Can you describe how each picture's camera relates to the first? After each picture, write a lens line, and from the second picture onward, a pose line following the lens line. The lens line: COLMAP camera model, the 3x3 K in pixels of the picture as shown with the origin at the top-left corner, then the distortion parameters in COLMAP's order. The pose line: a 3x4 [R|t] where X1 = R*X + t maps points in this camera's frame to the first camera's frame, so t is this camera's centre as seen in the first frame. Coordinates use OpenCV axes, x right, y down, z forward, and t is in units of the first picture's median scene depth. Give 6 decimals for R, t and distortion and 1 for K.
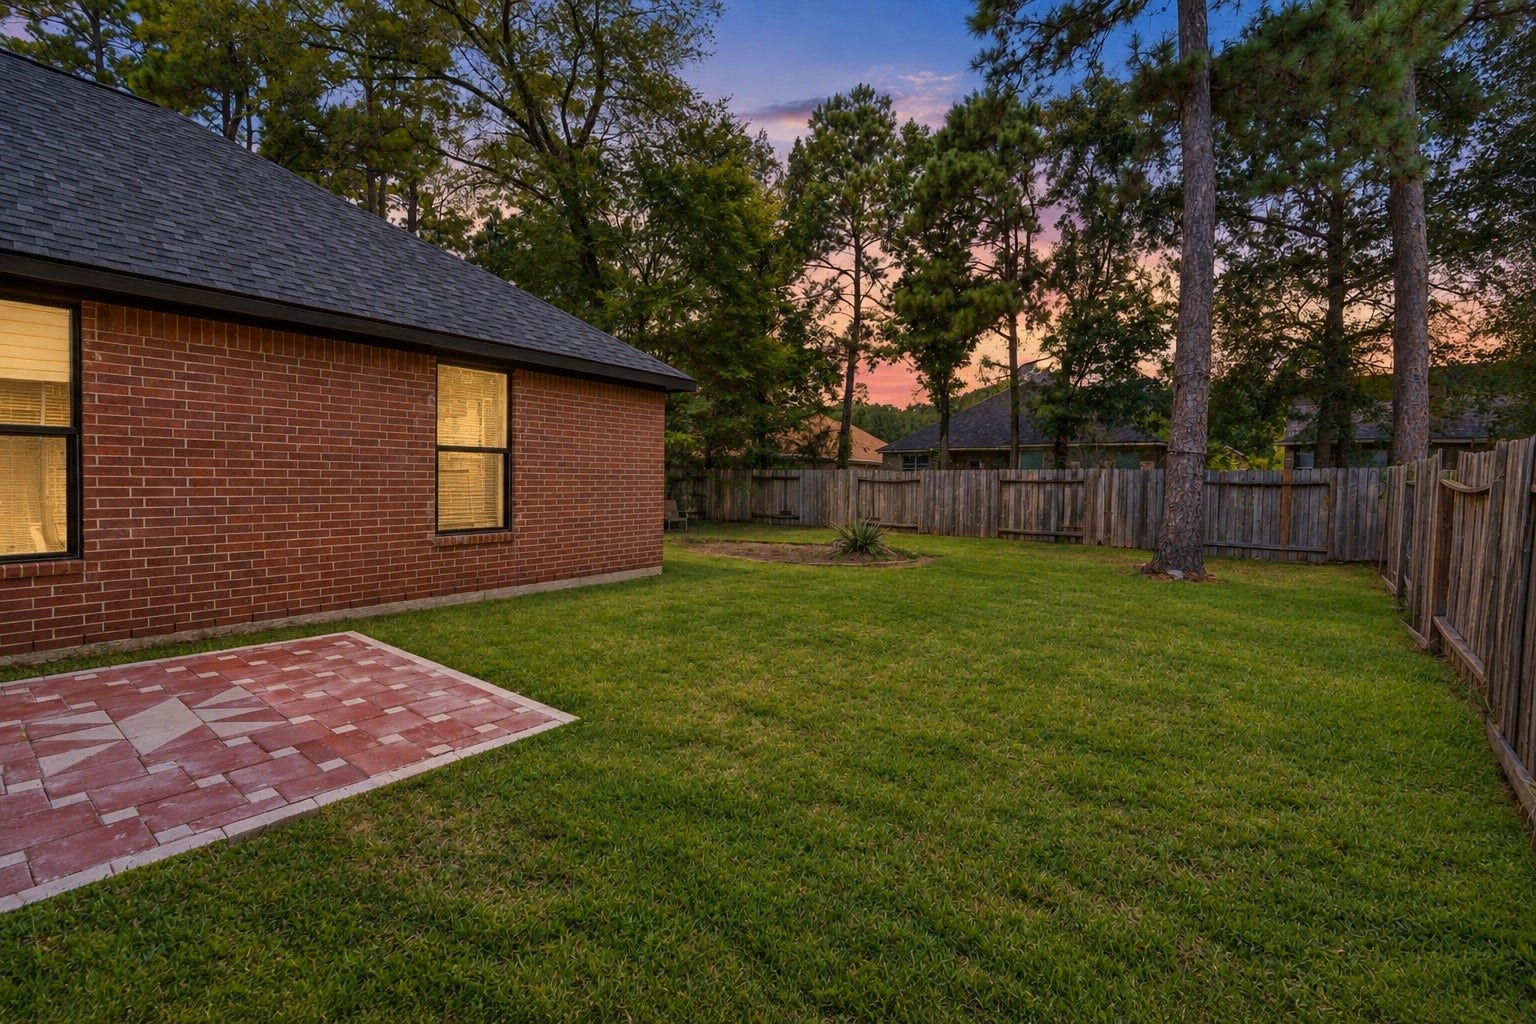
lens RADIAL K [[681.1, 0, 772.3], [0, 681.1, 512.1], [0, 0, 1]] dist [-0.020287, 0.000149]
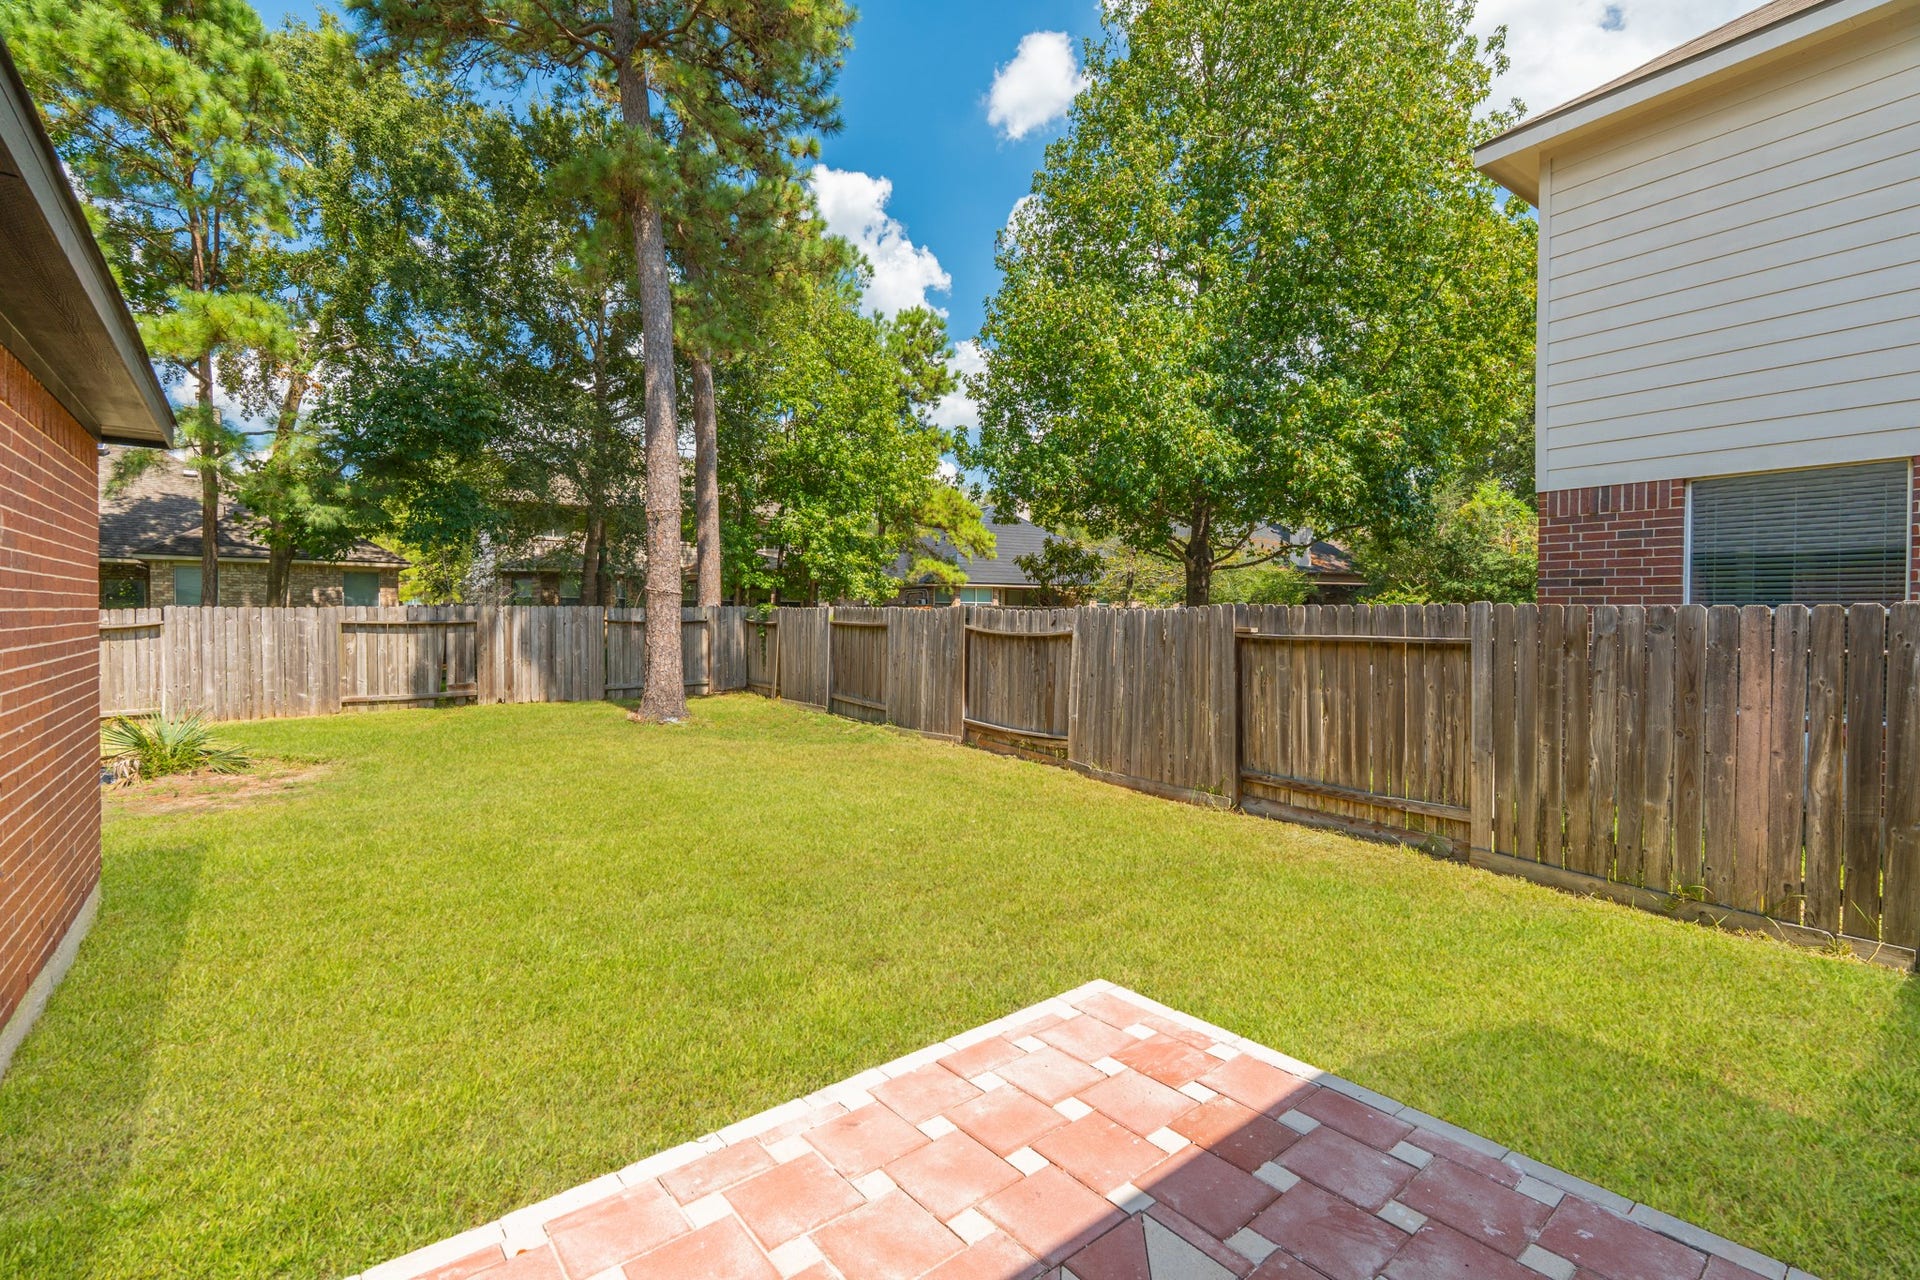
lens RADIAL K [[851.3, 0, 966.8], [0, 851.3, 627.8], [0, 0, 1]] dist [-0.020287, 0.000149]
pose [[0.216534, -0.035637, 0.975624, -1.154349], [0.046429, 0.998579, 0.026171, -0.128543], [-0.975170, 0.039631, 0.217881, 0.832096]]
